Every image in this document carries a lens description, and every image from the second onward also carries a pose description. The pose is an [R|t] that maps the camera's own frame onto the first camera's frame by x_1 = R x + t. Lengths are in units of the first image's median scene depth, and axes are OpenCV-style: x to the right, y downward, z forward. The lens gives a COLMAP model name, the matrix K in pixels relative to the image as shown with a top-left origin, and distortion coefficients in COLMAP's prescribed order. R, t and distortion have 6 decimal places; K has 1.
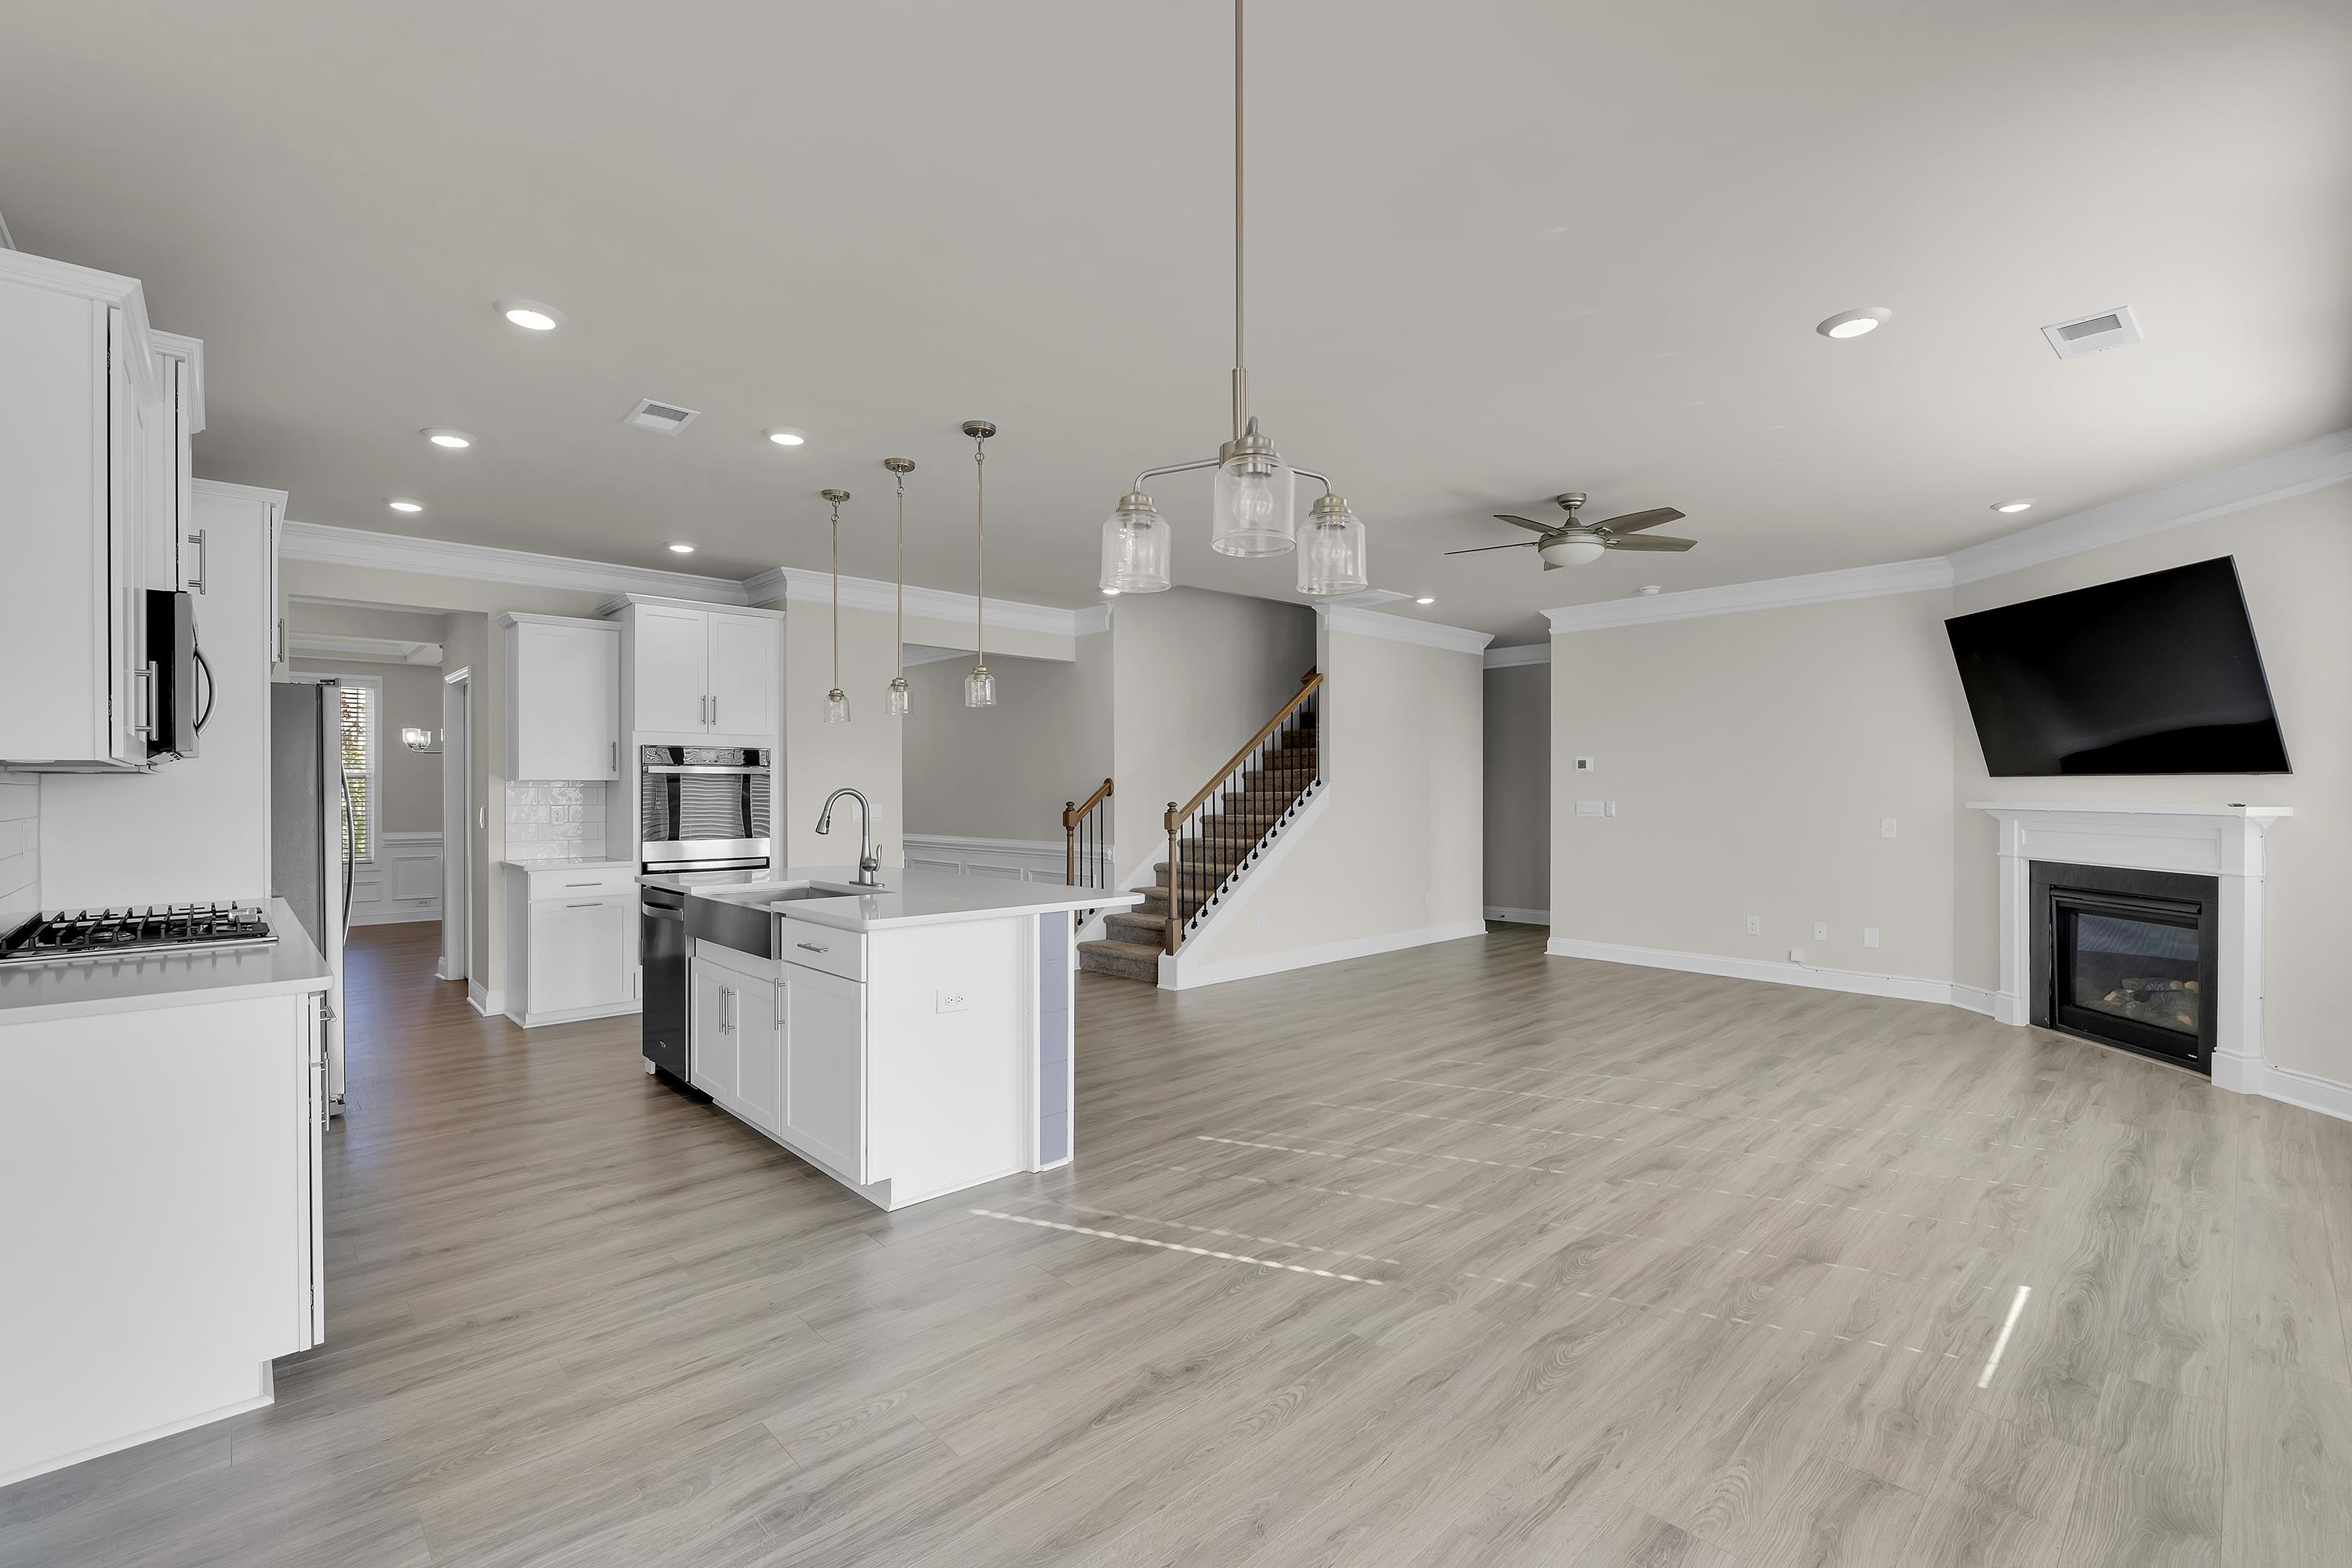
lens RADIAL K [[1103.4, 0, 1159.6], [0, 1103.4, 784.2], [0, 0, 1]] dist [-0.001913, -0.000146]
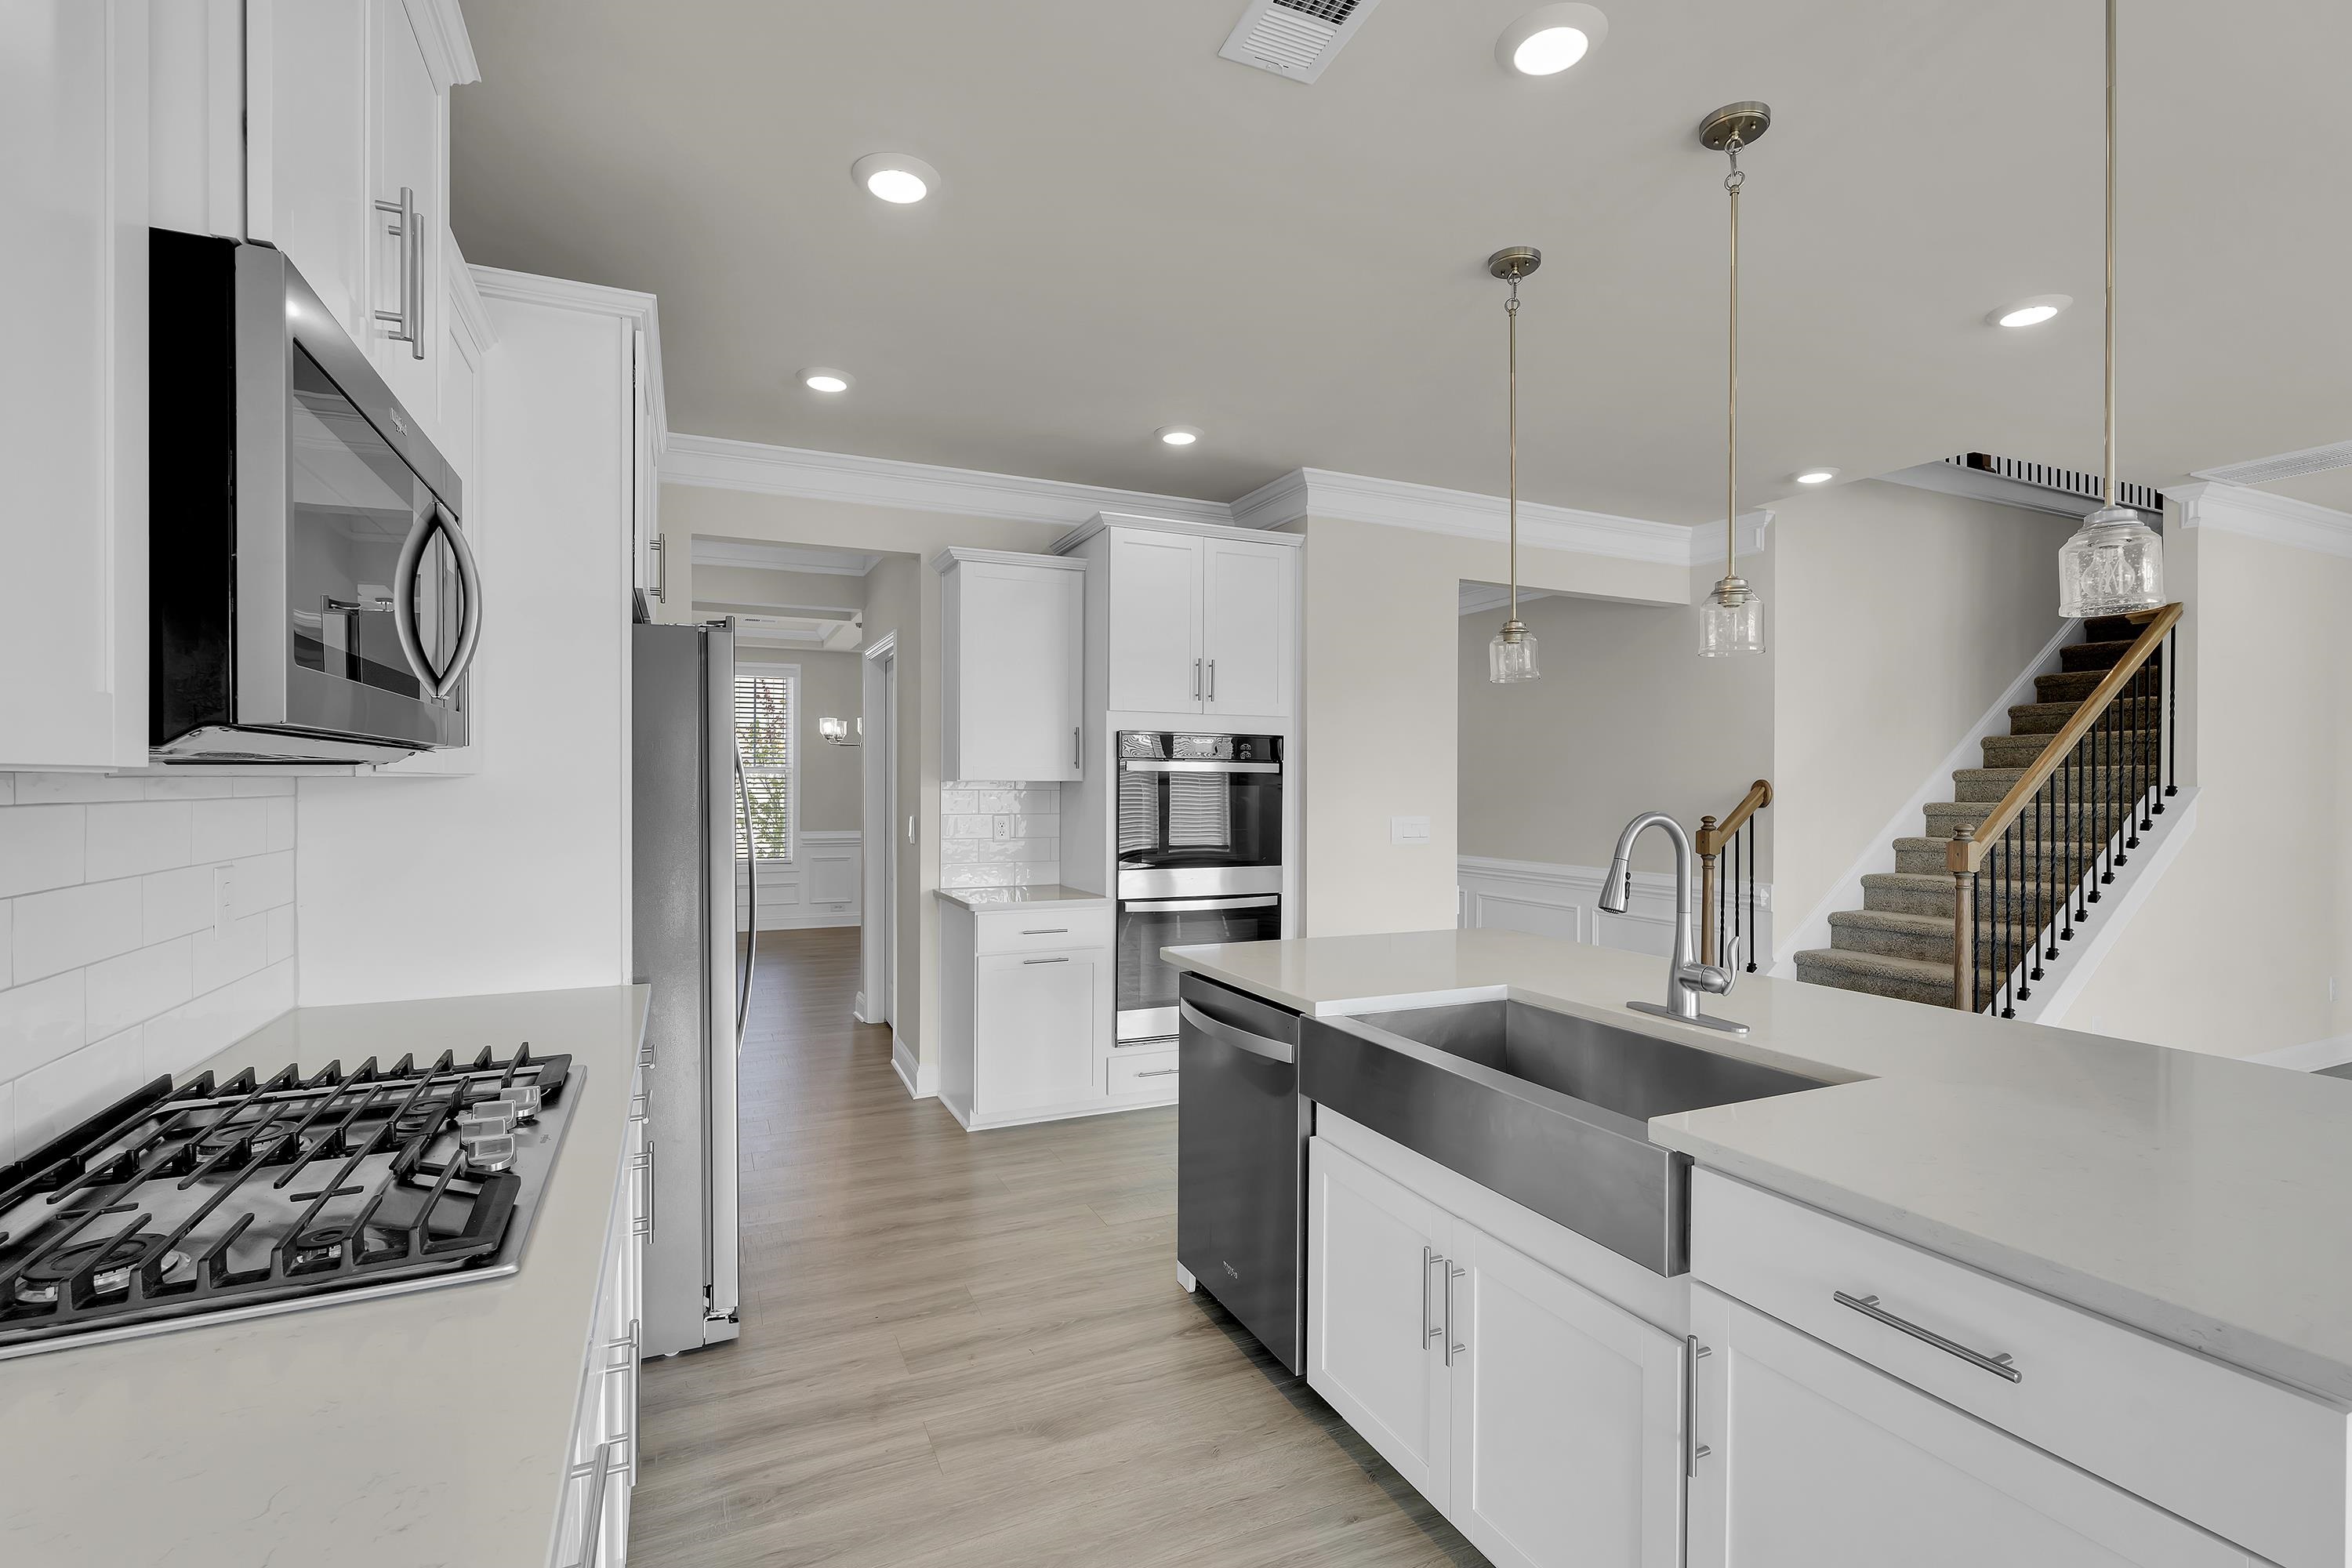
lens RADIAL K [[1052.2, 0, 1148.7], [0, 1052.2, 781.7], [0, 0, 1]] dist [-0.001216, -0.000063]
pose [[0.956141, 0.005929, -0.292847, -0.248725], [-0.004343, 0.999972, 0.006065, -0.007493], [0.292874, -0.004527, 0.956140, 0.359144]]
